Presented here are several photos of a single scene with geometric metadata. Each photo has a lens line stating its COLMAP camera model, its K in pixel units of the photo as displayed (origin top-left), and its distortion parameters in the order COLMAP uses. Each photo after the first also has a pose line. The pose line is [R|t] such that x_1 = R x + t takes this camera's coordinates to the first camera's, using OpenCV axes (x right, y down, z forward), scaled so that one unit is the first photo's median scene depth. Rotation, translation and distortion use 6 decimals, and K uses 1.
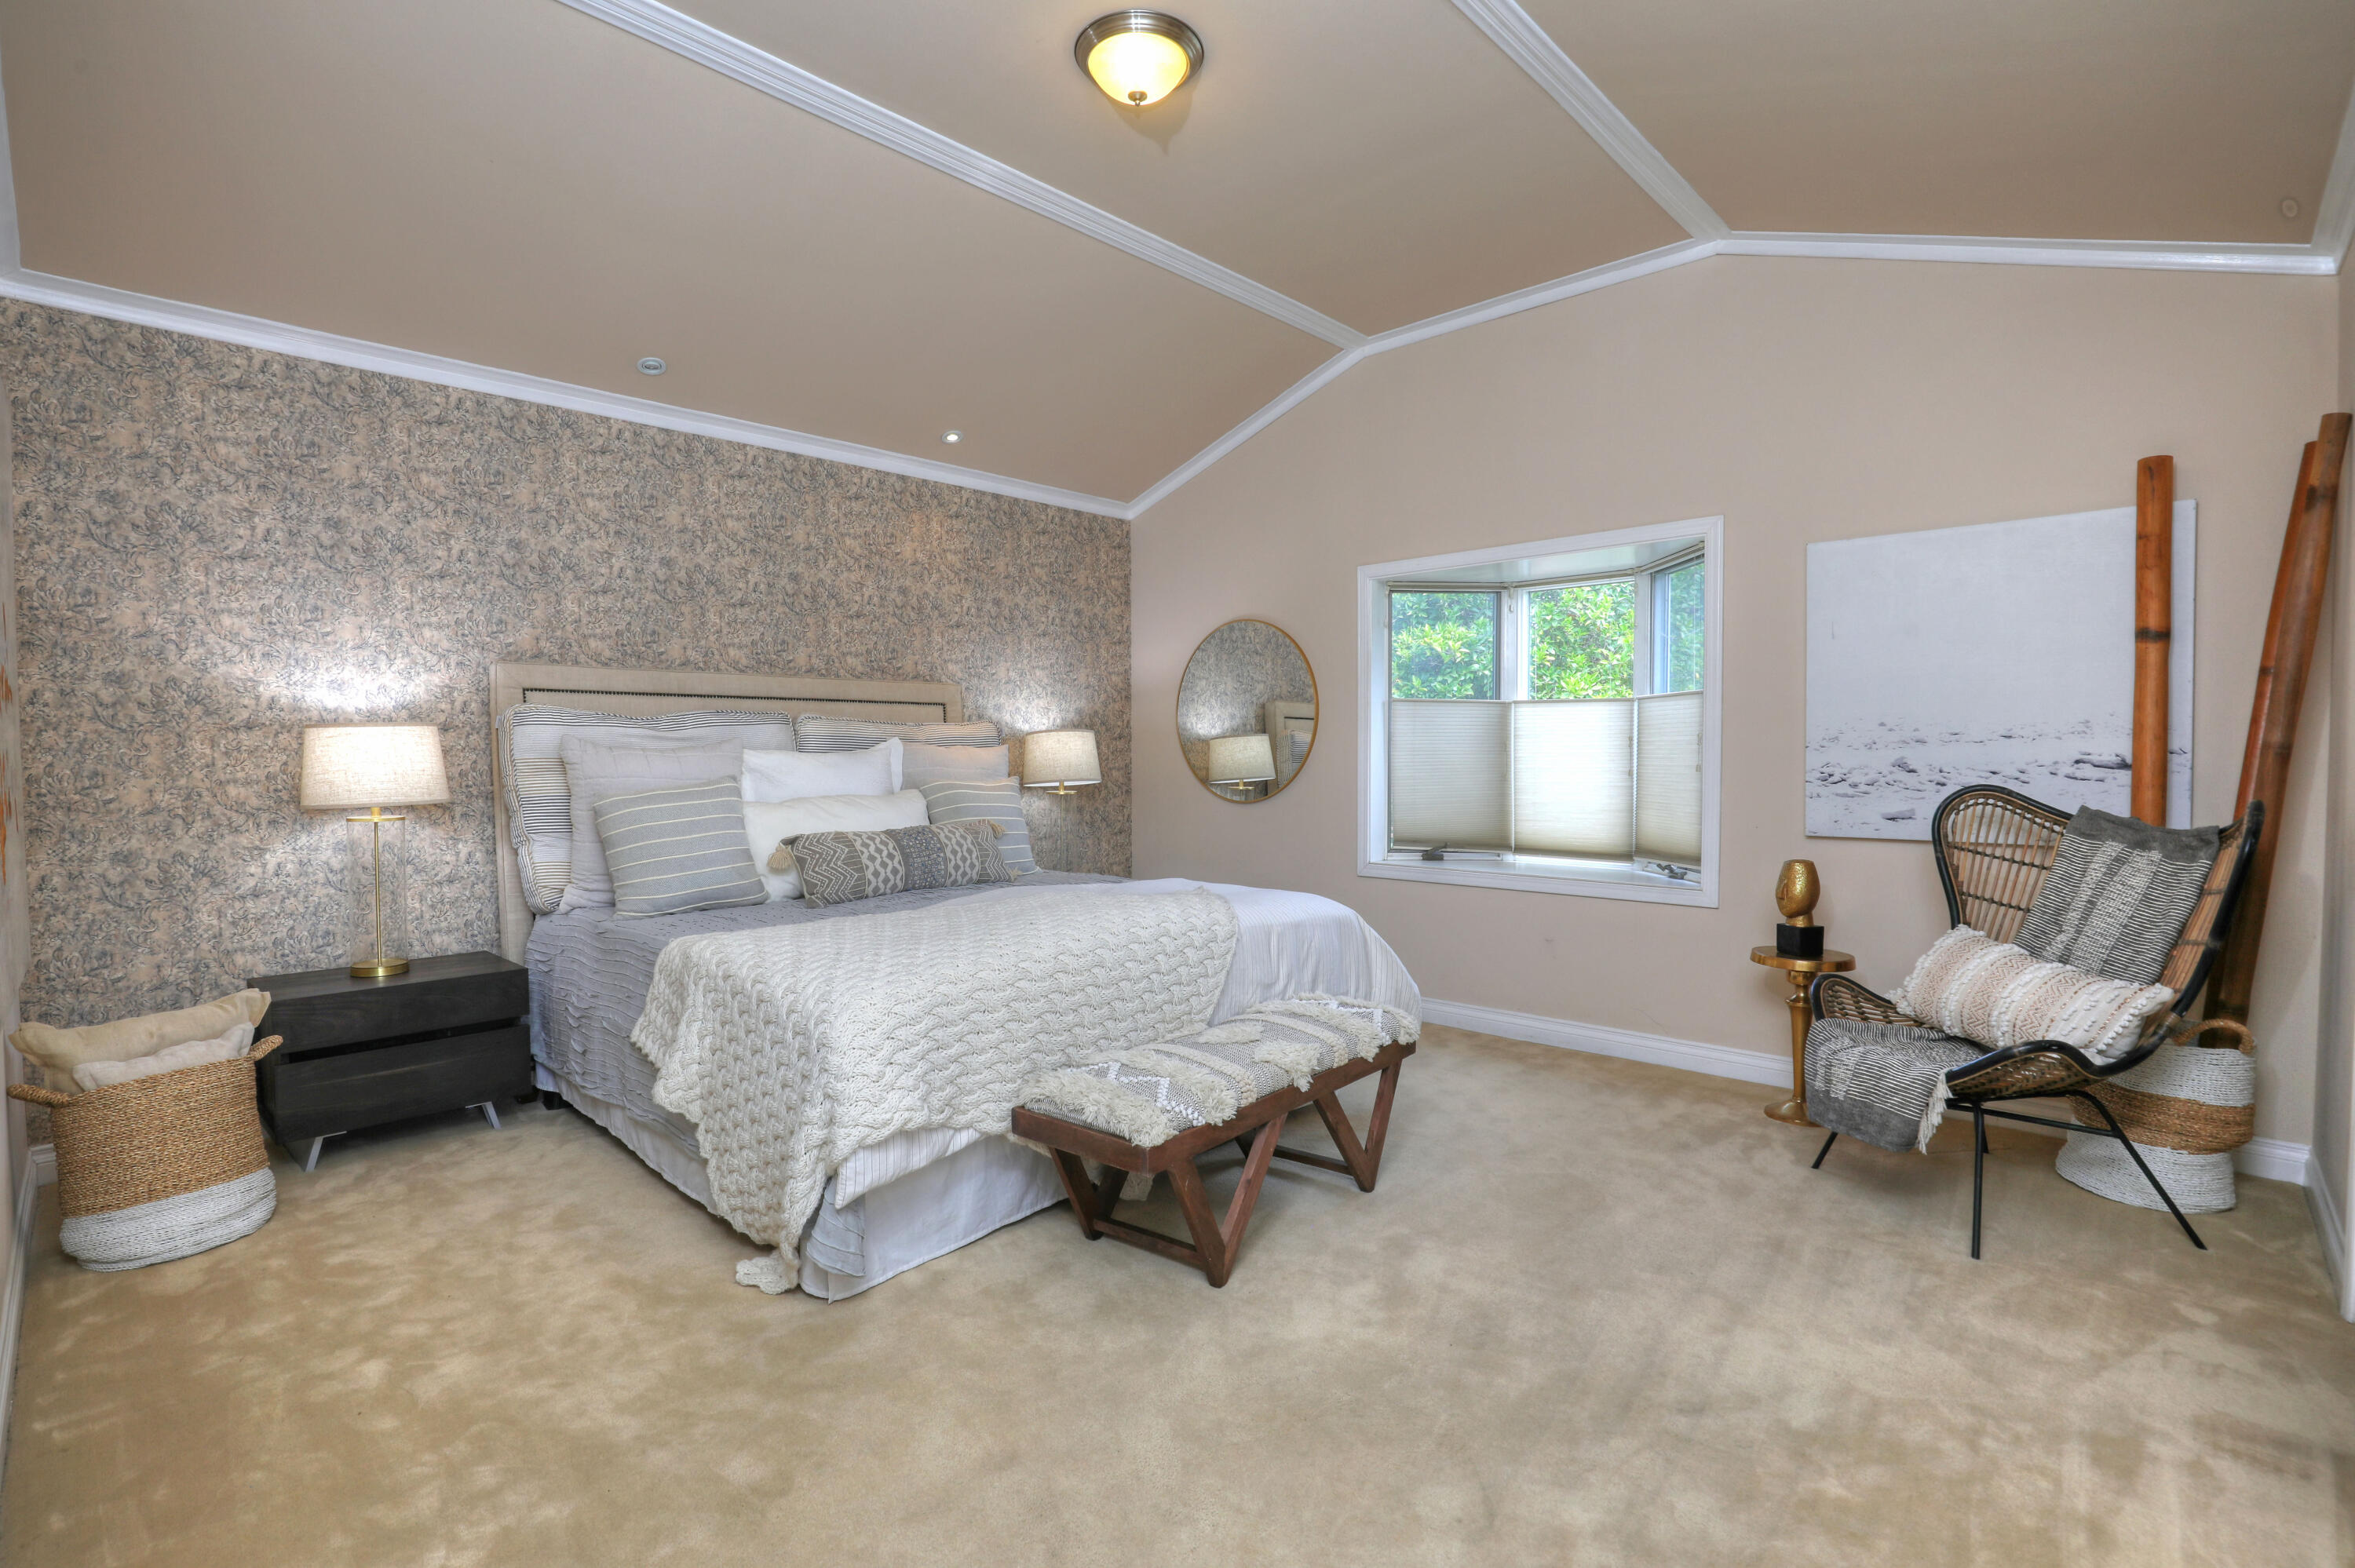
lens RADIAL K [[1081.1, 0, 1188.0], [0, 1081.1, 790.0], [0, 0, 1]] dist [-0.032840, 0.003738]
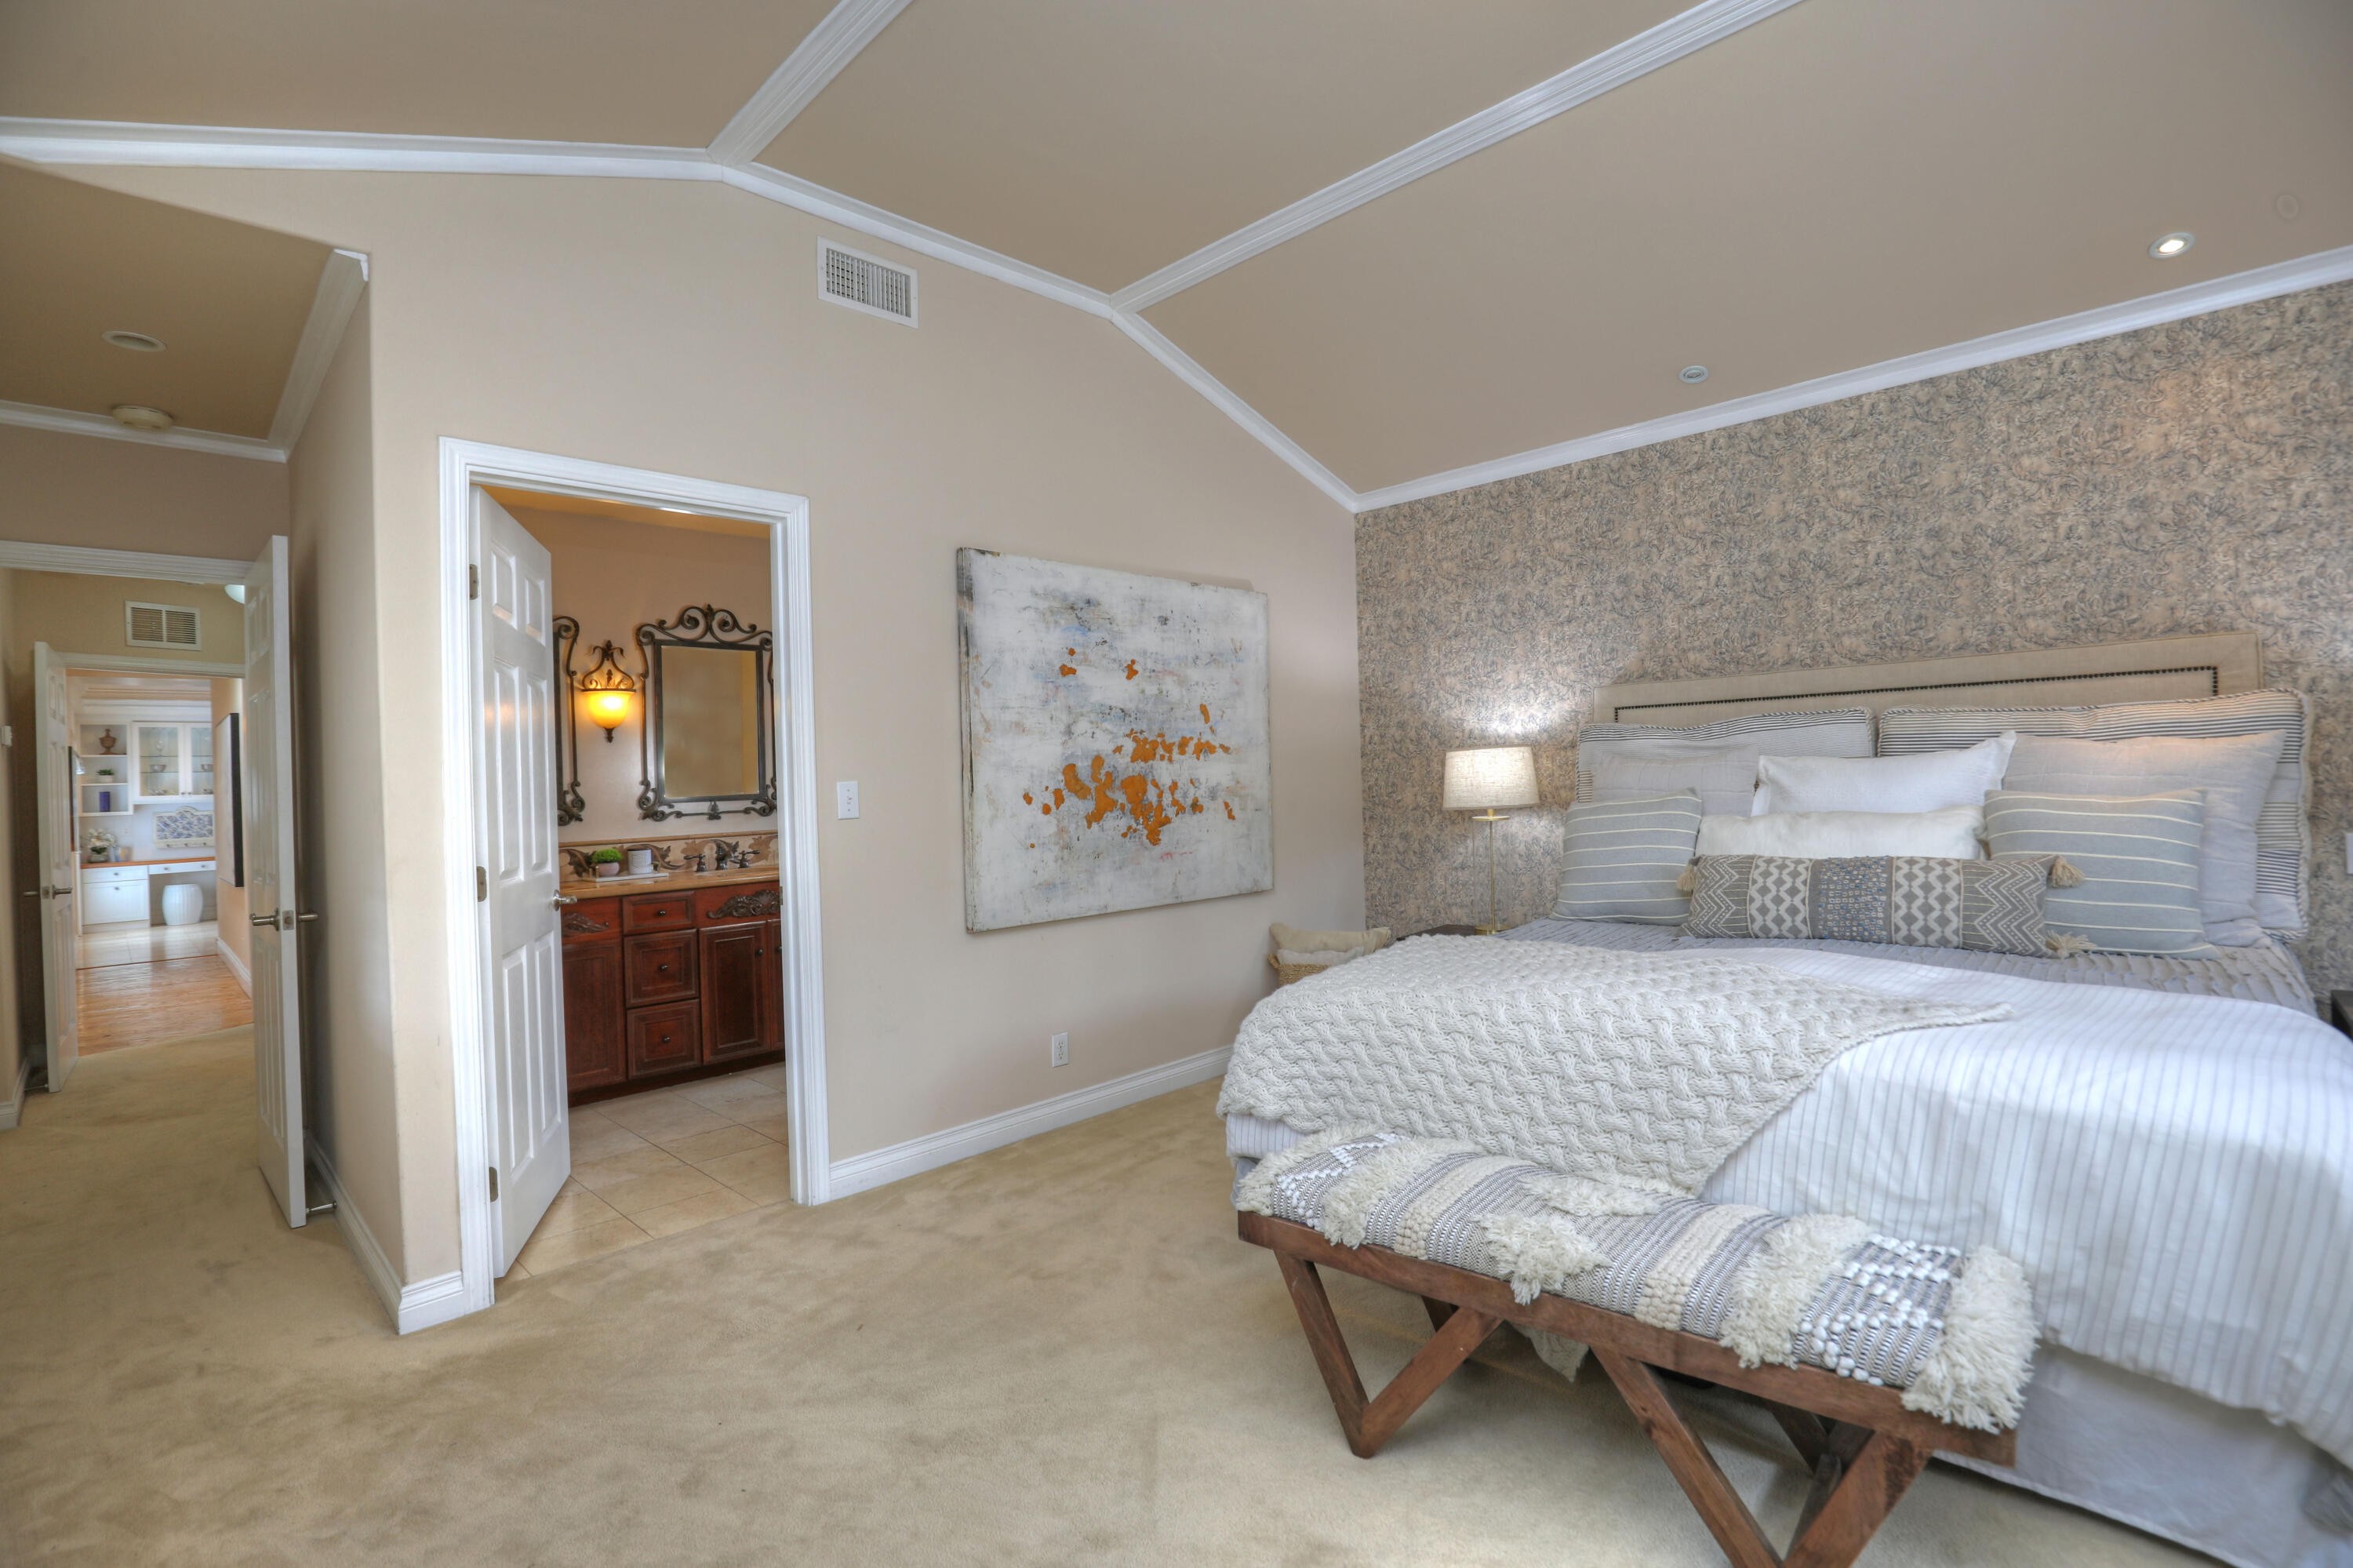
lens RADIAL K [[1080.3, 0, 1177.7], [0, 1080.3, 770.0], [0, 0, 1]] dist [-0.032840, 0.003738]
pose [[-0.024336, -0.005628, -0.999688, 0.506301], [-0.002226, 0.999982, -0.005576, -0.021283], [0.999701, 0.002089, -0.024348, 0.548109]]
